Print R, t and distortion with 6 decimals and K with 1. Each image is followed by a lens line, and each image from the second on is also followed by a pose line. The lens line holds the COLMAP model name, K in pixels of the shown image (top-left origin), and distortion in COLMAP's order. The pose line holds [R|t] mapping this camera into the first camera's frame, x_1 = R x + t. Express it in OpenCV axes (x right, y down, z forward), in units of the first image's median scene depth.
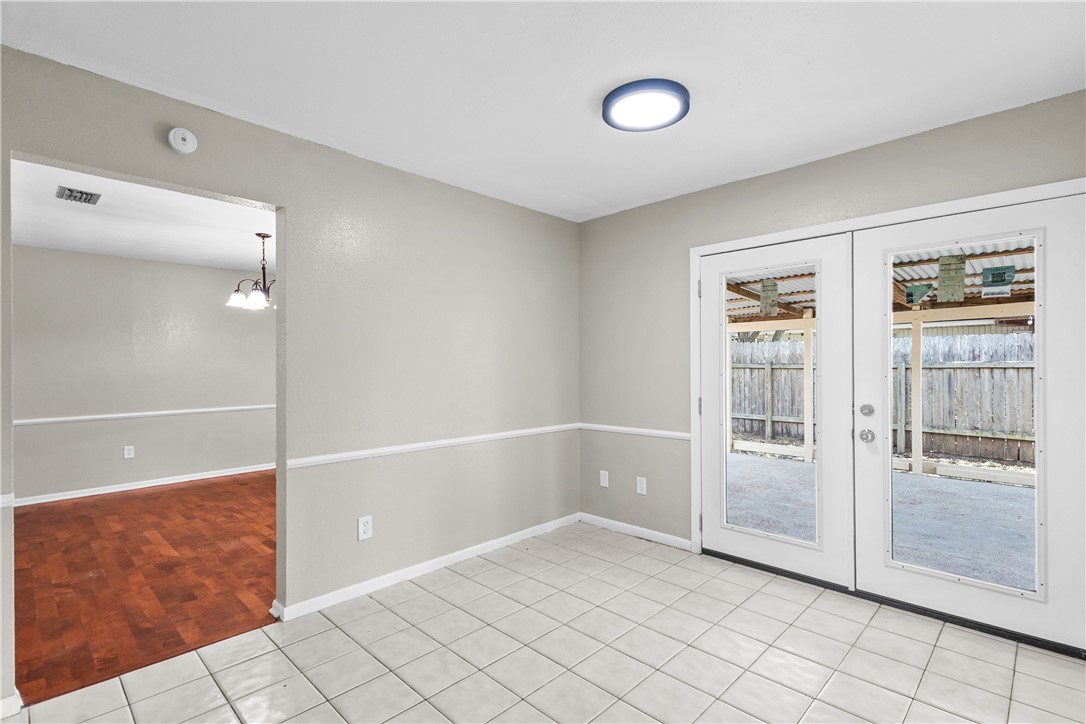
lens RADIAL K [[507.3, 0, 544.0], [0, 507.3, 362.7], [0, 0, 1]] dist [0.021629, -0.004168]
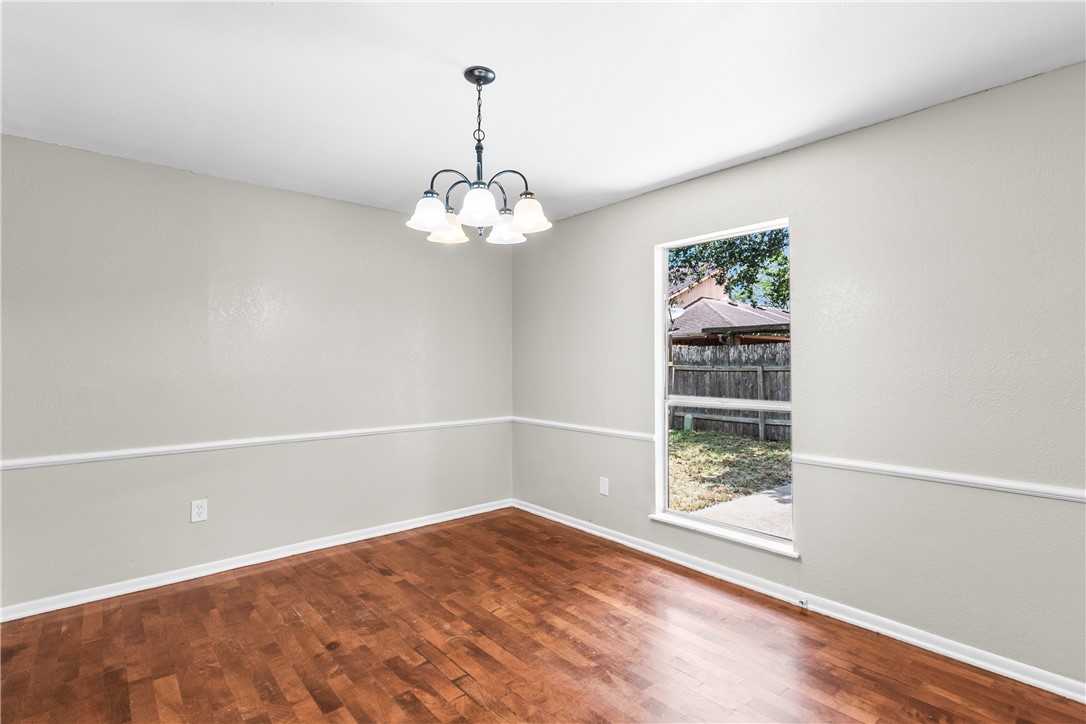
lens RADIAL K [[520.6, 0, 539.8], [0, 520.6, 358.9], [0, 0, 1]] dist [0.007246, -0.000428]
pose [[0.995435, 0.007057, -0.095183, -0.411286], [-0.007562, 0.999959, -0.004943, 0.004296], [0.095145, 0.005641, 0.995447, 0.498270]]
